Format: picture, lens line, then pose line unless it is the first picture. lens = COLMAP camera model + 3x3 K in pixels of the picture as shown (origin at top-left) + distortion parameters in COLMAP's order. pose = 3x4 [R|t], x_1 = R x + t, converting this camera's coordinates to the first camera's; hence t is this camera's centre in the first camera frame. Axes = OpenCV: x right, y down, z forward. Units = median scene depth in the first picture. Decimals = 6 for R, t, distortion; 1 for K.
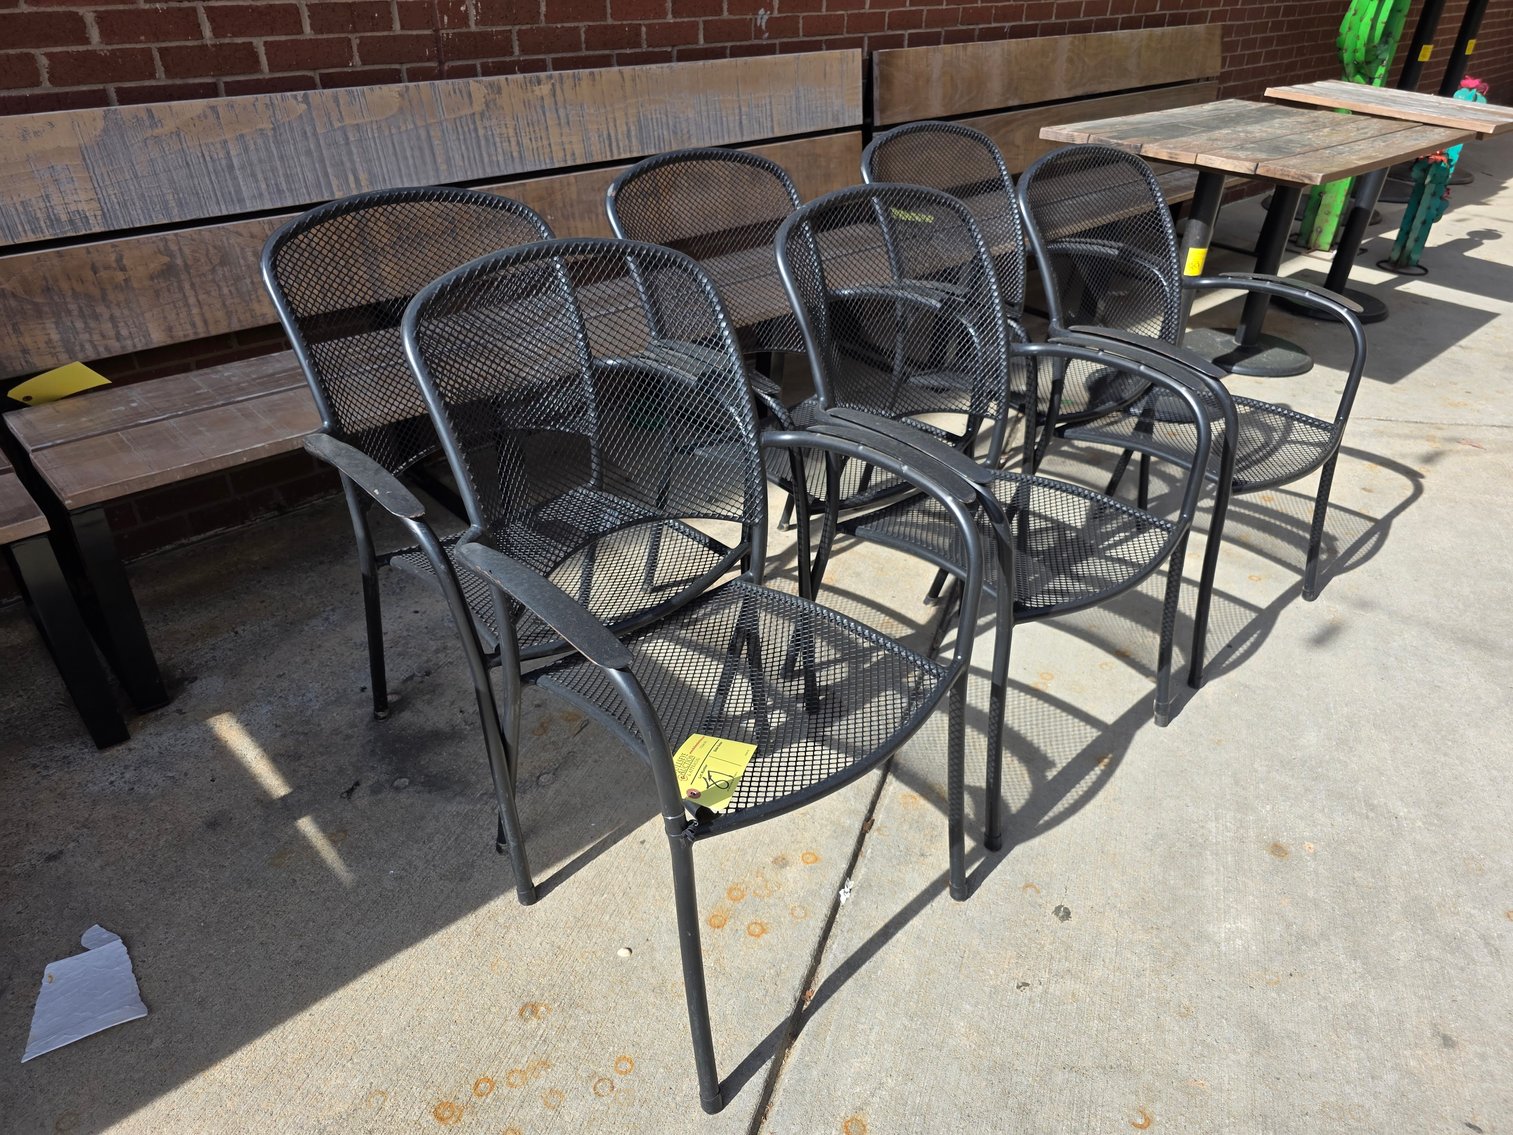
lens RADIAL K [[1024.3, 0, 763.7], [0, 1024.3, 572.5], [0, 0, 1]] dist [0.018225, -0.013858]
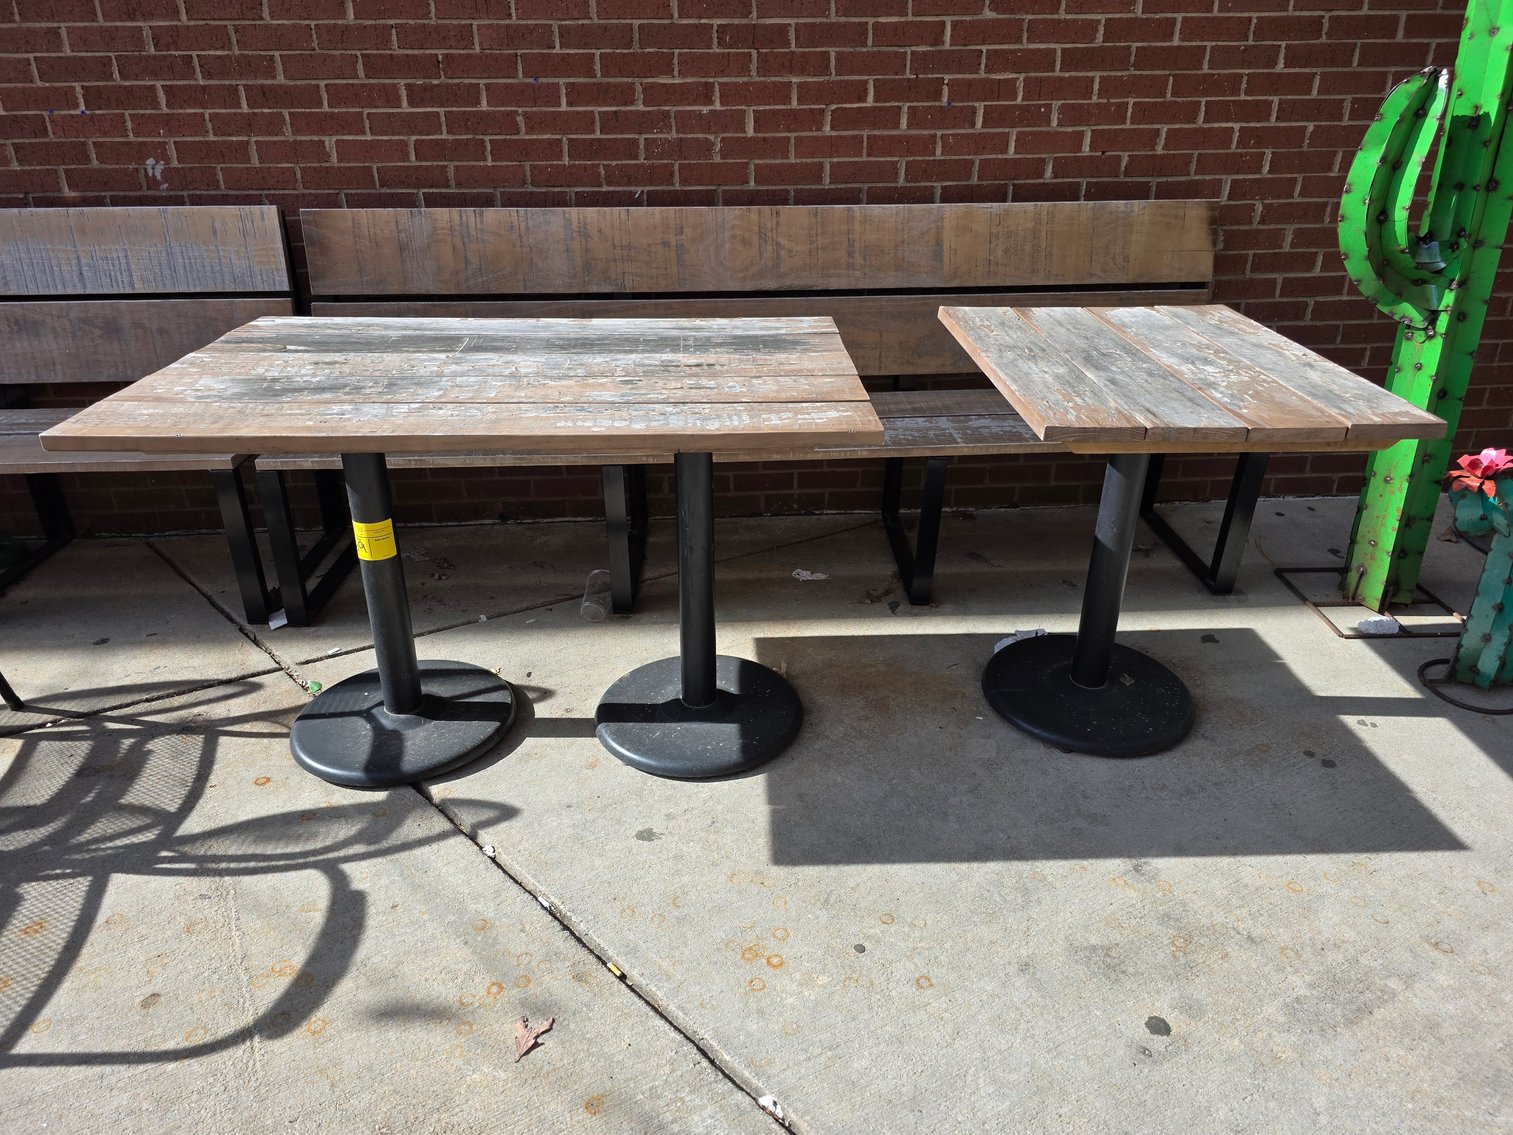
lens RADIAL K [[1024.3, 0, 758.2], [0, 1024.3, 559.4], [0, 0, 1]] dist [0.018225, -0.013858]
pose [[0.760243, 0.268231, -0.591679, 1.709524], [-0.330169, 0.943915, 0.003681, -0.648218], [0.559482, 0.192555, 0.806166, 1.044056]]
